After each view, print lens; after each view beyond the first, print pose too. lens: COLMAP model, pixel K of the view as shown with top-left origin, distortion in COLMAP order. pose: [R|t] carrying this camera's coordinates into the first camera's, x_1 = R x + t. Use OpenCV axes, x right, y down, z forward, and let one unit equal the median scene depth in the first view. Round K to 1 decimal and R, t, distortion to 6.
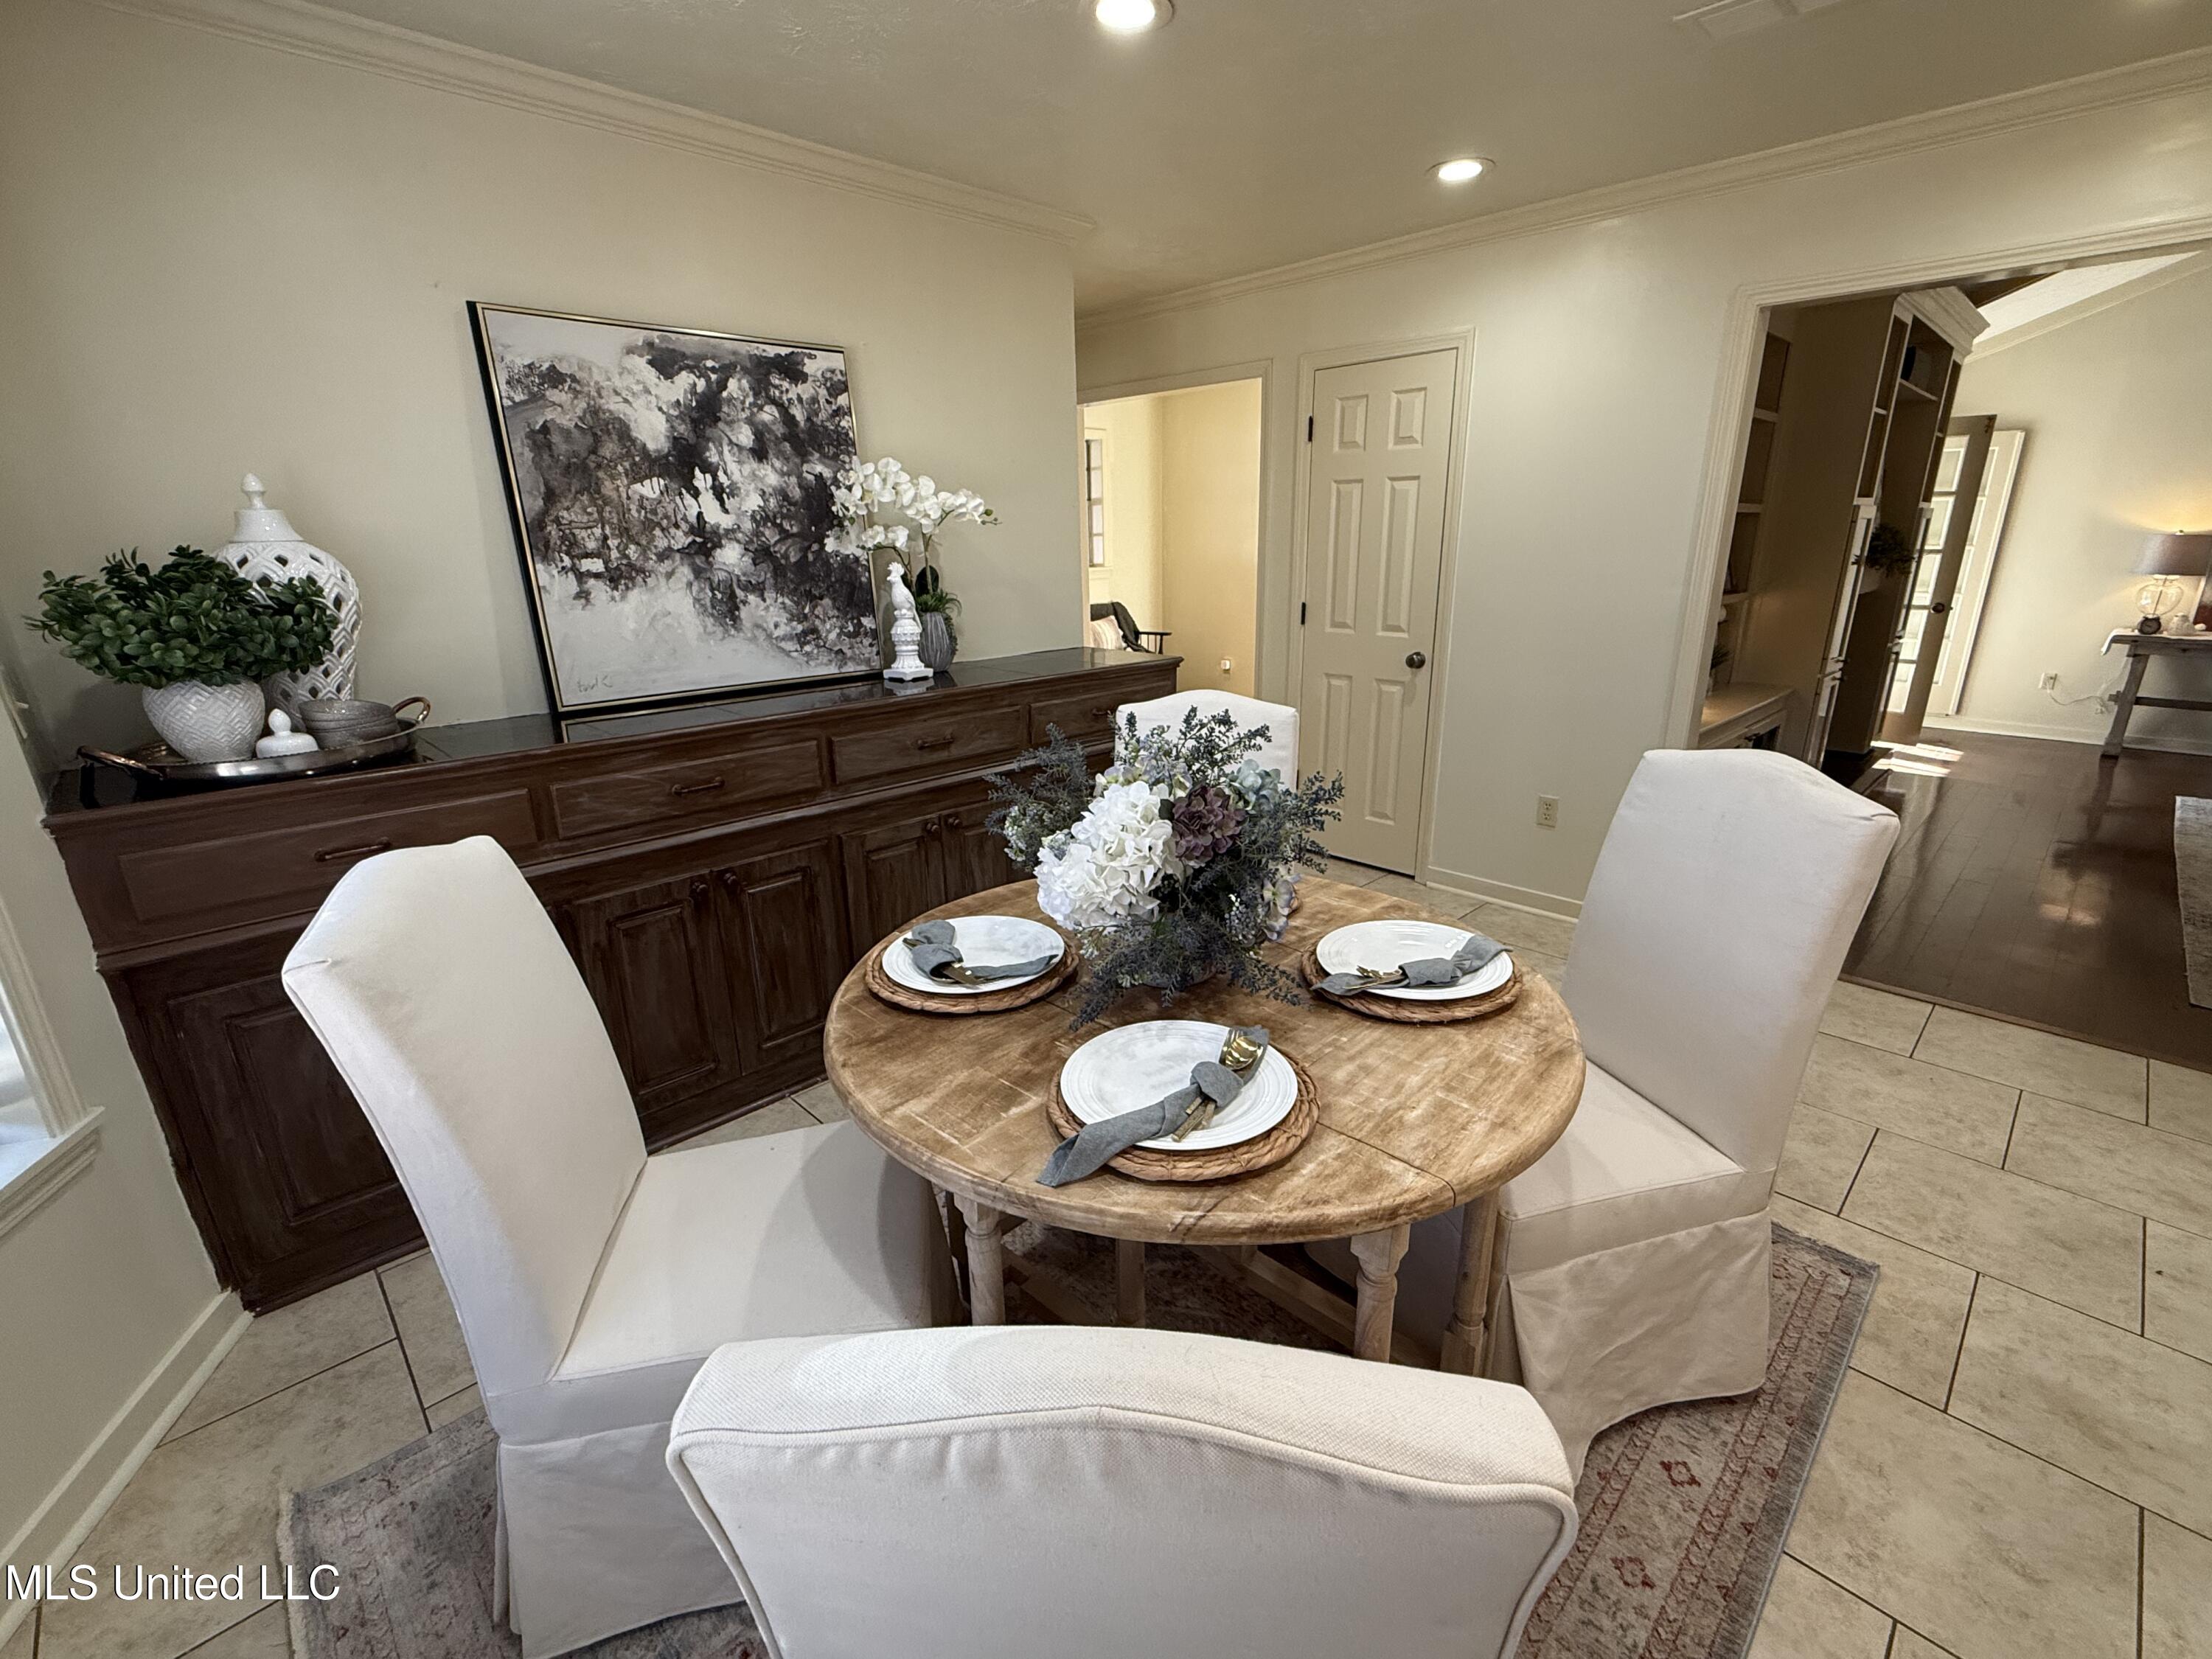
lens RADIAL K [[966.6, 0, 1107.2], [0, 966.6, 828.2], [0, 0, 1]] dist [-0.003039, 0.000772]
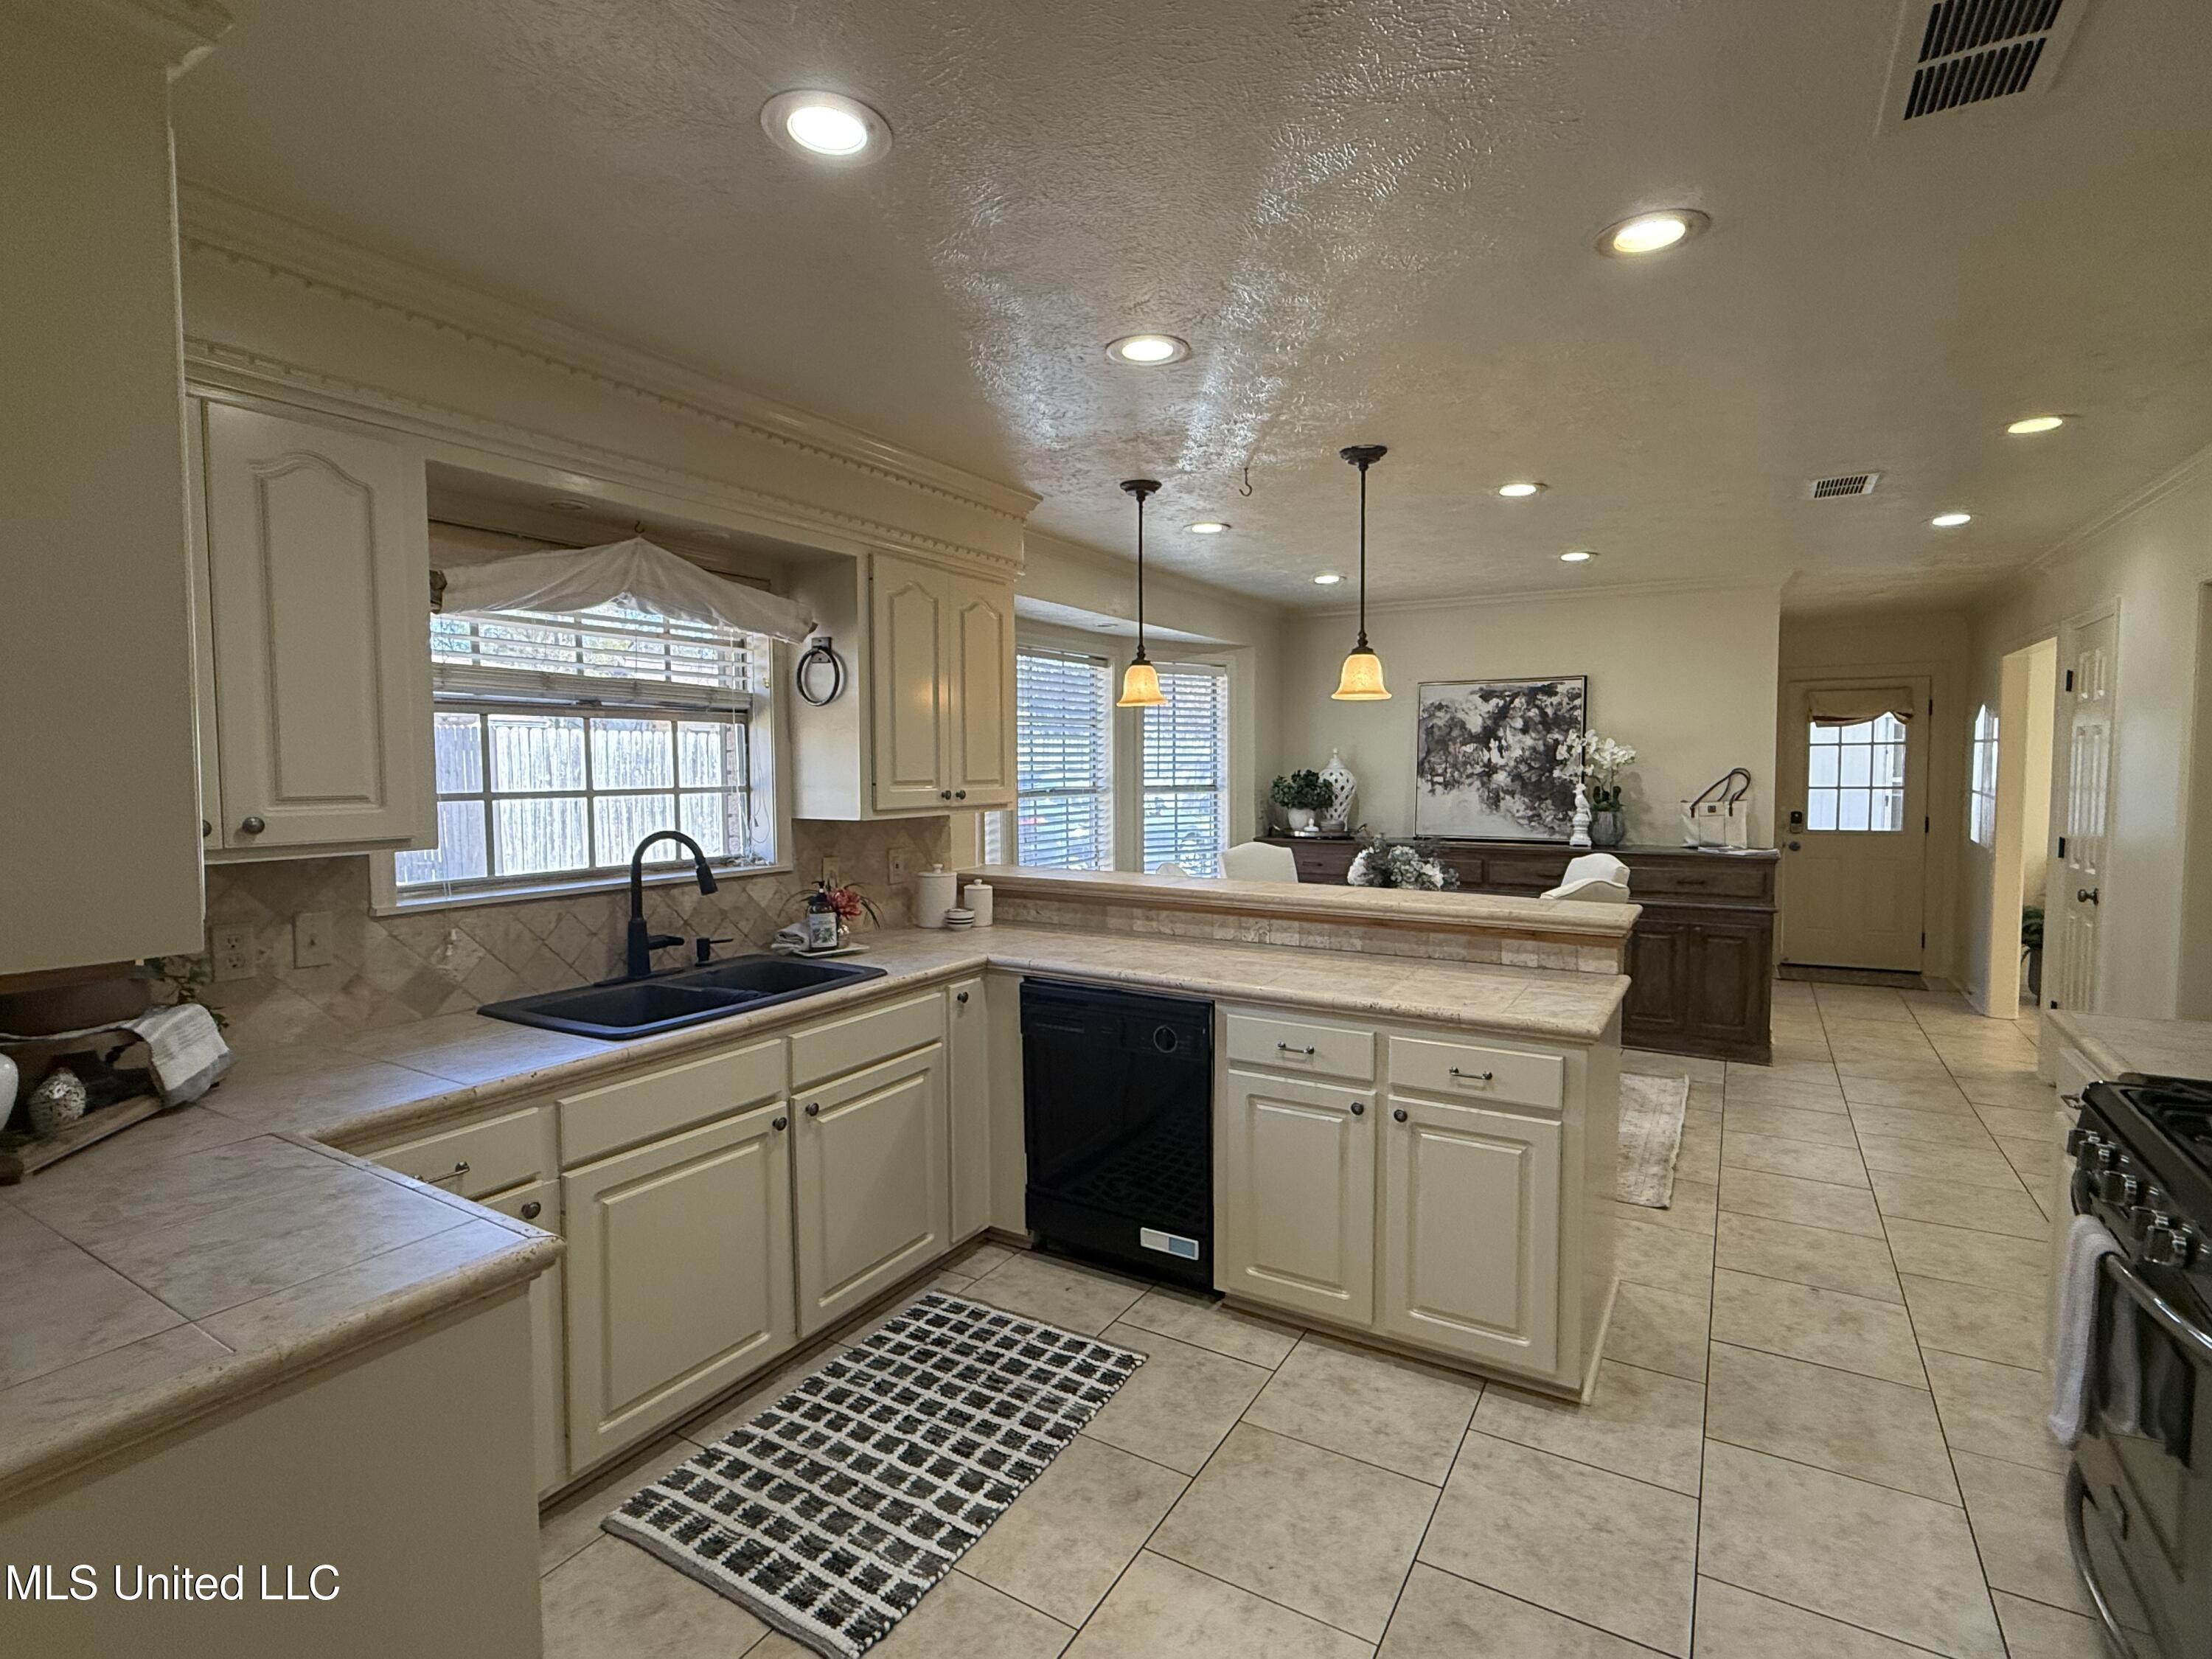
lens RADIAL K [[1071.2, 0, 1108.7], [0, 1071.2, 833.2], [0, 0, 1]] dist [-0.001612, 0.000577]
pose [[0.266591, 0.078767, -0.960586, 1.649193], [-0.281101, 0.959678, 0.000678, 0.077354], [0.921906, 0.269841, 0.277983, -0.418499]]
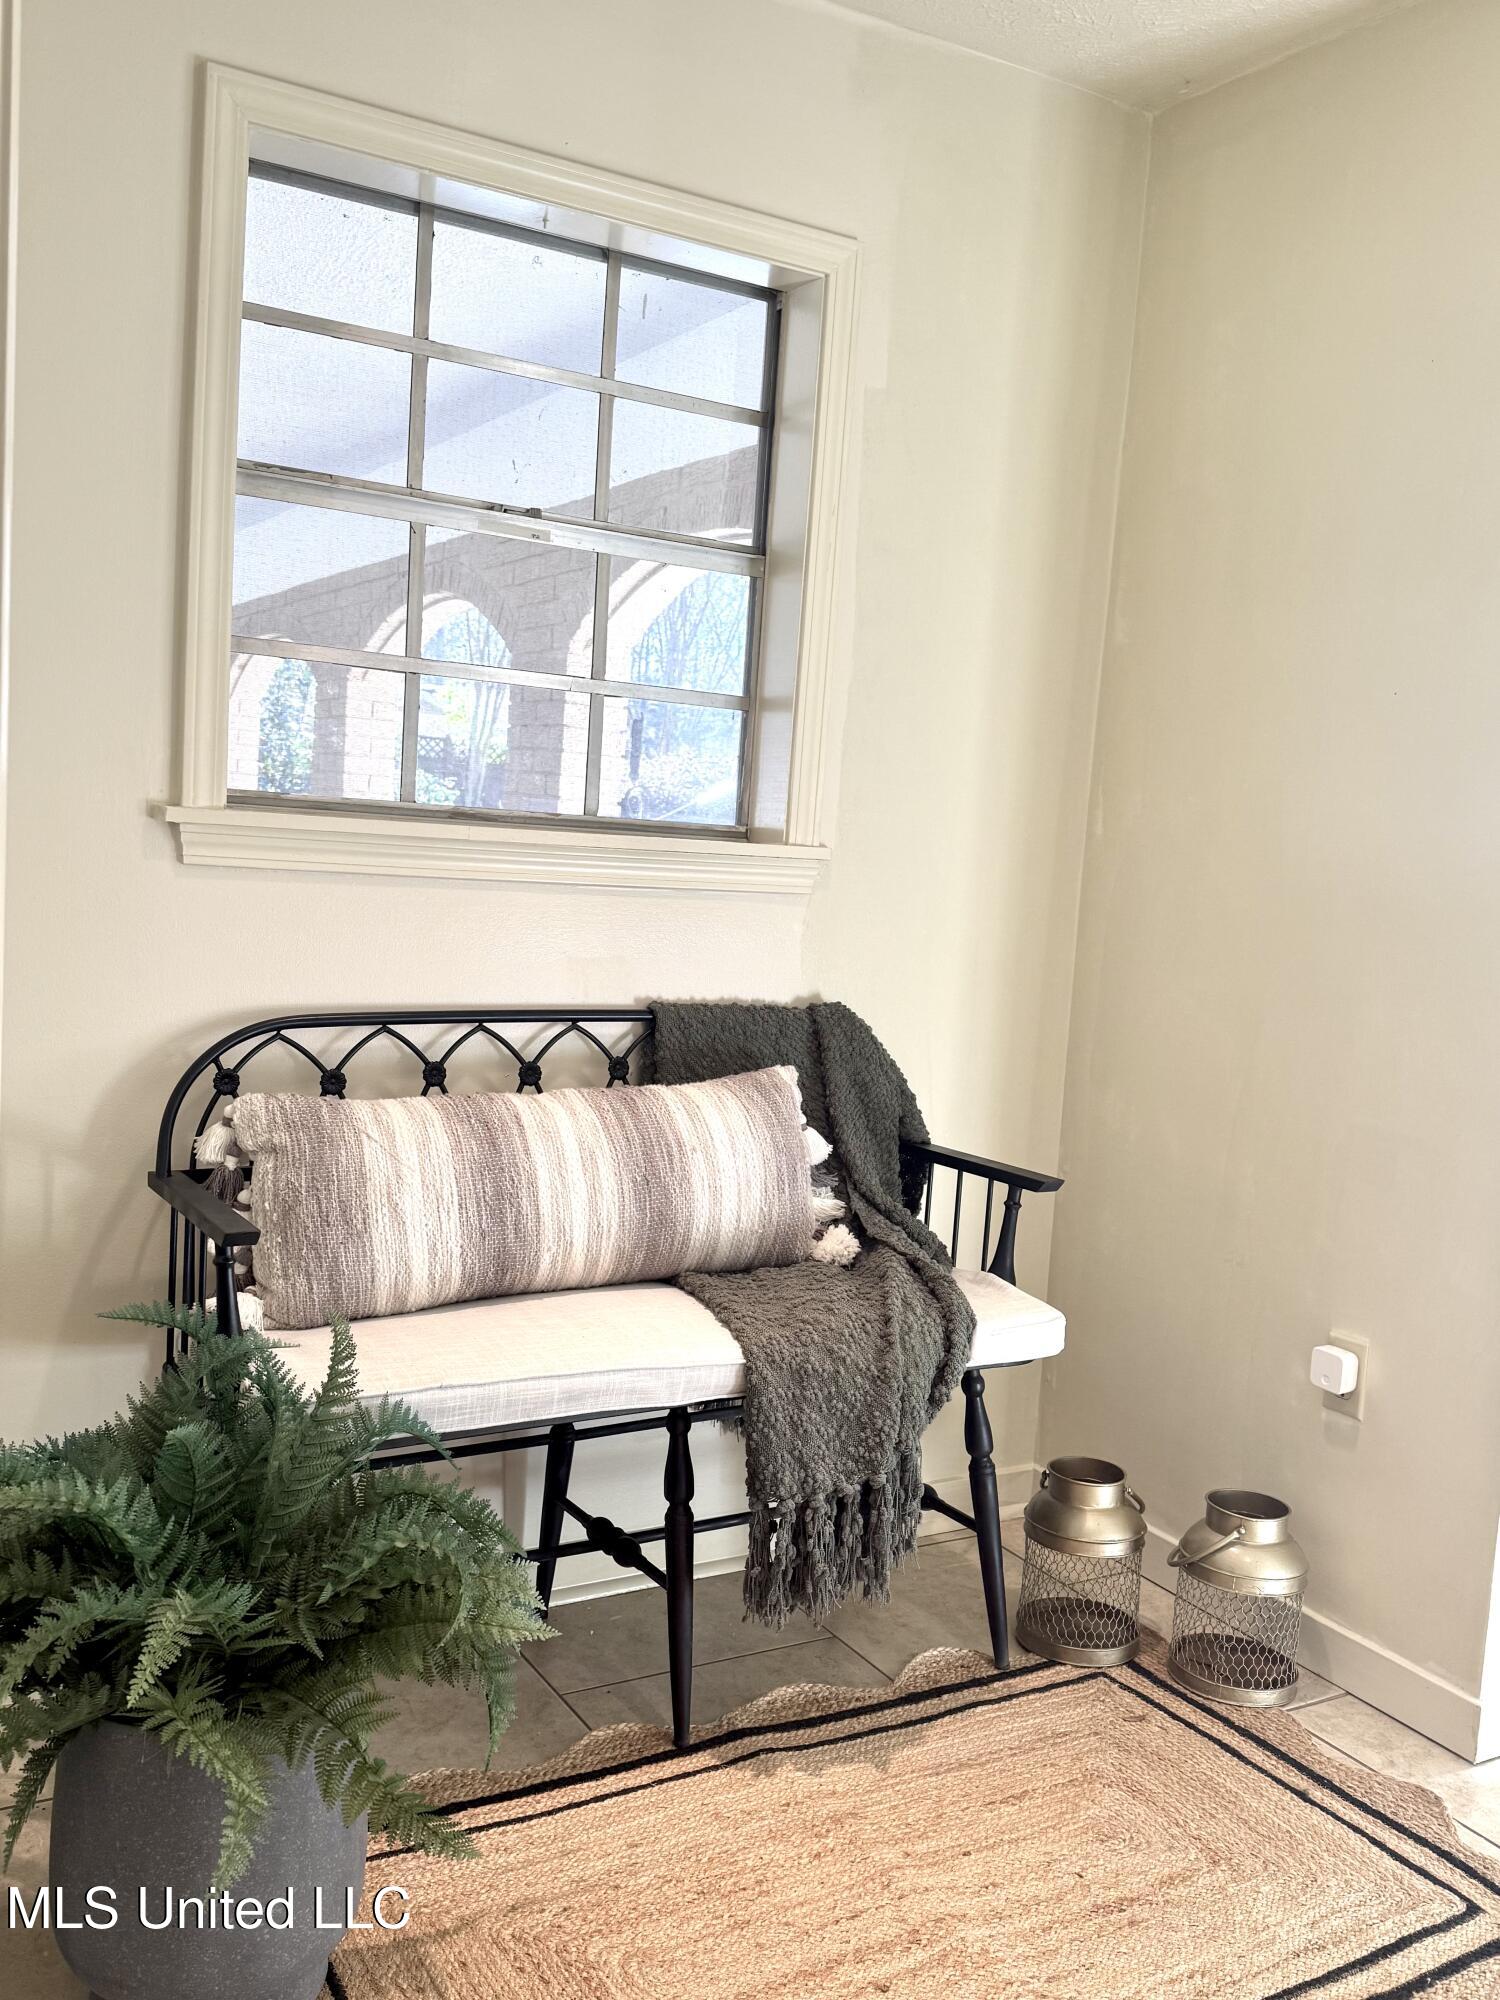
lens RADIAL K [[1754.7, 0, 749.3], [0, 1754.7, 1001.3], [0, 0, 1]] dist [0.016468, 0.005409]
pose [[0.969052, 0.103746, -0.223999, 0.216682], [-0.147878, 0.970537, -0.190237, -0.428683], [0.197663, 0.217474, 0.955842, 1.688602]]
